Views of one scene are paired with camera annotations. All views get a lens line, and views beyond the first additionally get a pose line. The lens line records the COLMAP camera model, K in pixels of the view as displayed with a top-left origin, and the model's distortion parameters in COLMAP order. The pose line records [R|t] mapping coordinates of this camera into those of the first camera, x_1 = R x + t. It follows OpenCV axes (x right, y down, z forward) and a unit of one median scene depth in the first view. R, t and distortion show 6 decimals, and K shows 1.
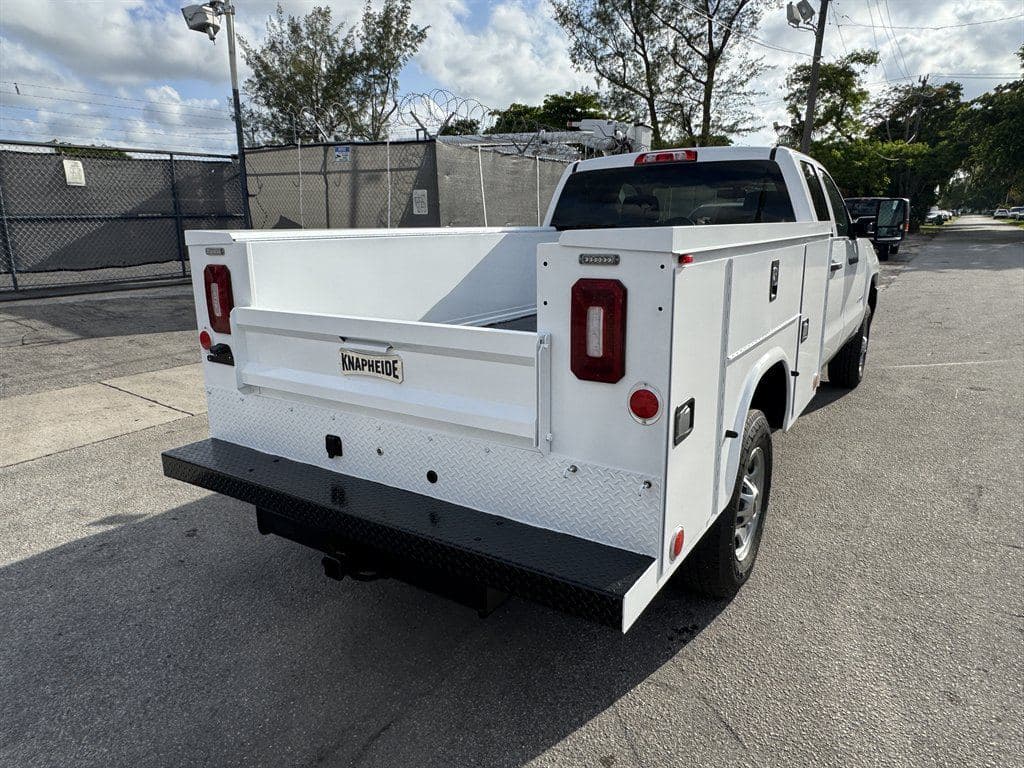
lens RADIAL K [[664.6, 0, 504.7], [0, 664.6, 386.9], [0, 0, 1]] dist [-0.006581, 0.004574]
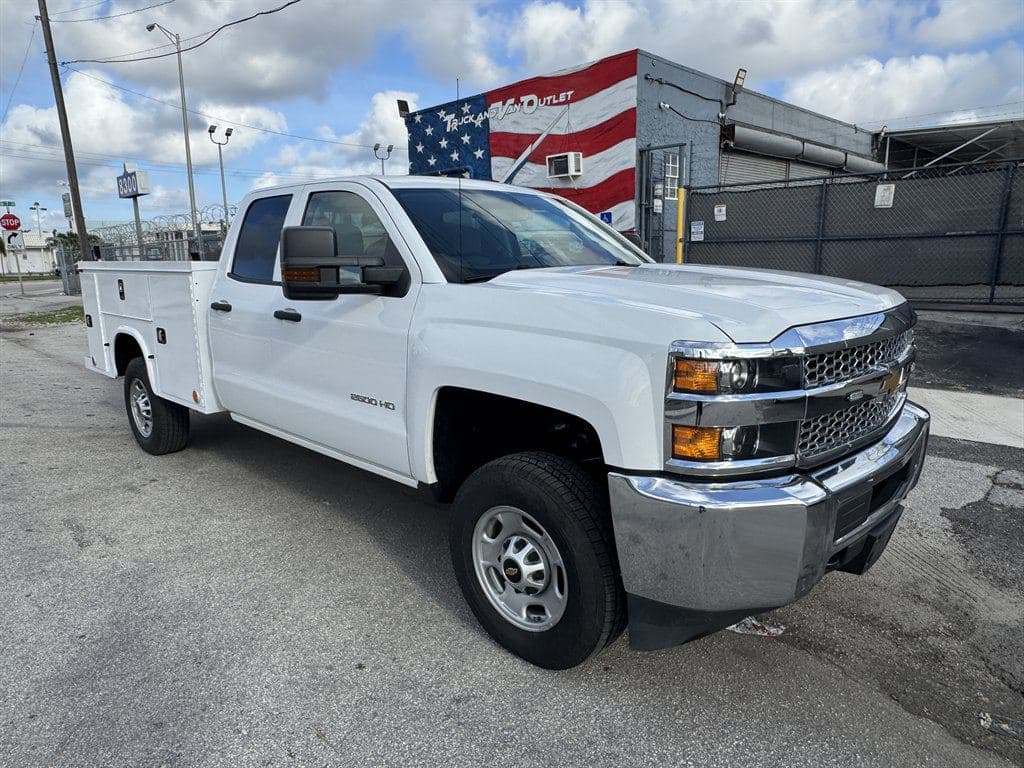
lens RADIAL K [[664.6, 0, 503.8], [0, 664.6, 386.6], [0, 0, 1]] dist [-0.006581, 0.004574]
pose [[-0.185845, 0.210606, -0.959743, 0.109979], [-0.220095, 0.943017, 0.249555, -0.032258], [0.957612, 0.257613, -0.128902, 0.123237]]
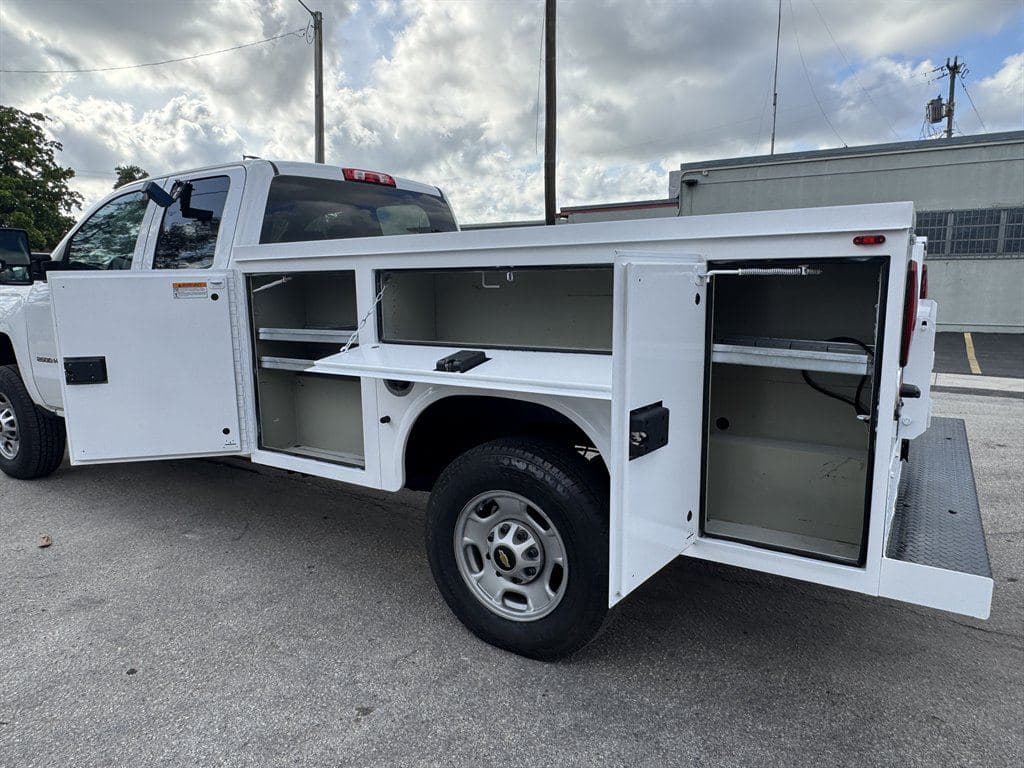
lens RADIAL K [[664.6, 0, 504.3], [0, 664.6, 381.1], [0, 0, 1]] dist [-0.006581, 0.004574]
pose [[-0.007440, -0.143072, 0.989684, -0.056679], [0.252486, 0.957375, 0.140299, -0.013559], [-0.967572, 0.250925, 0.029000, 0.072138]]
